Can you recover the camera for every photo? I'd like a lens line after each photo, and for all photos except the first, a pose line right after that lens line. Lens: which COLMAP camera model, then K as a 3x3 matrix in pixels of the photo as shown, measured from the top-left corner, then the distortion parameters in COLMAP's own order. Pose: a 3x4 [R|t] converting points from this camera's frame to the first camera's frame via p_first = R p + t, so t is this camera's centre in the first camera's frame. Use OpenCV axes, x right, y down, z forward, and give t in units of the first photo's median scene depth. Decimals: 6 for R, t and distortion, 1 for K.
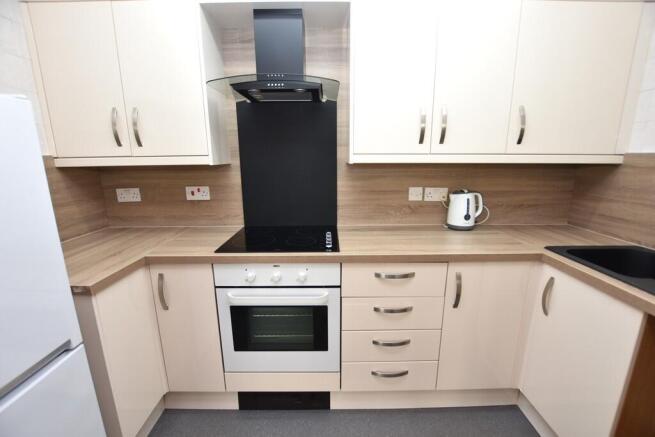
lens RADIAL K [[292.7, 0, 327.5], [0, 292.7, 226.2], [0, 0, 1]] dist [-0.018808, -0.000185]
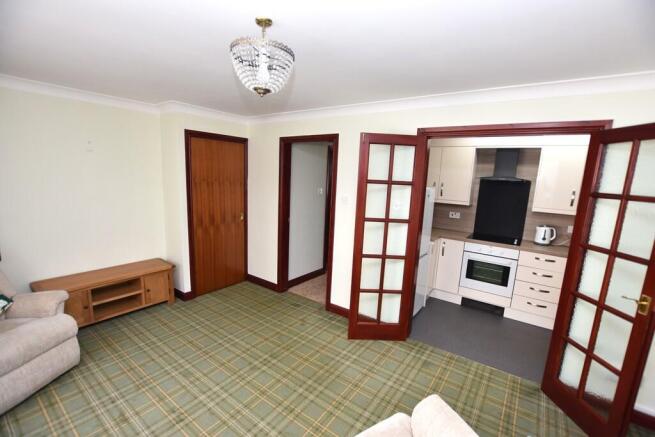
lens RADIAL K [[292.7, 0, 327.5], [0, 292.7, 226.2], [0, 0, 1]] dist [-0.018808, -0.000185]
pose [[0.805260, 0.143846, -0.575209, 0.108179], [-0.182077, 0.983243, -0.009013, 0.216862], [0.564274, 0.111990, 0.817957, -1.769928]]
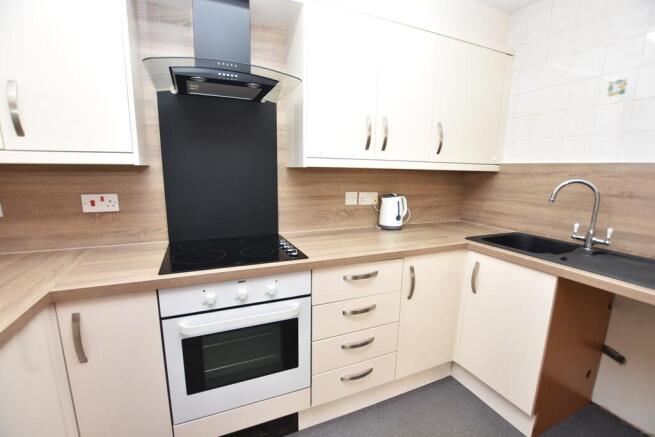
lens RADIAL K [[292.7, 0, 327.5], [0, 292.7, 226.2], [0, 0, 1]] dist [-0.018808, -0.000185]
pose [[0.917347, -0.055886, 0.394147, -0.243024], [0.071408, 0.997138, -0.024814, 0.010727], [-0.391632, 0.050908, 0.918712, 0.088129]]
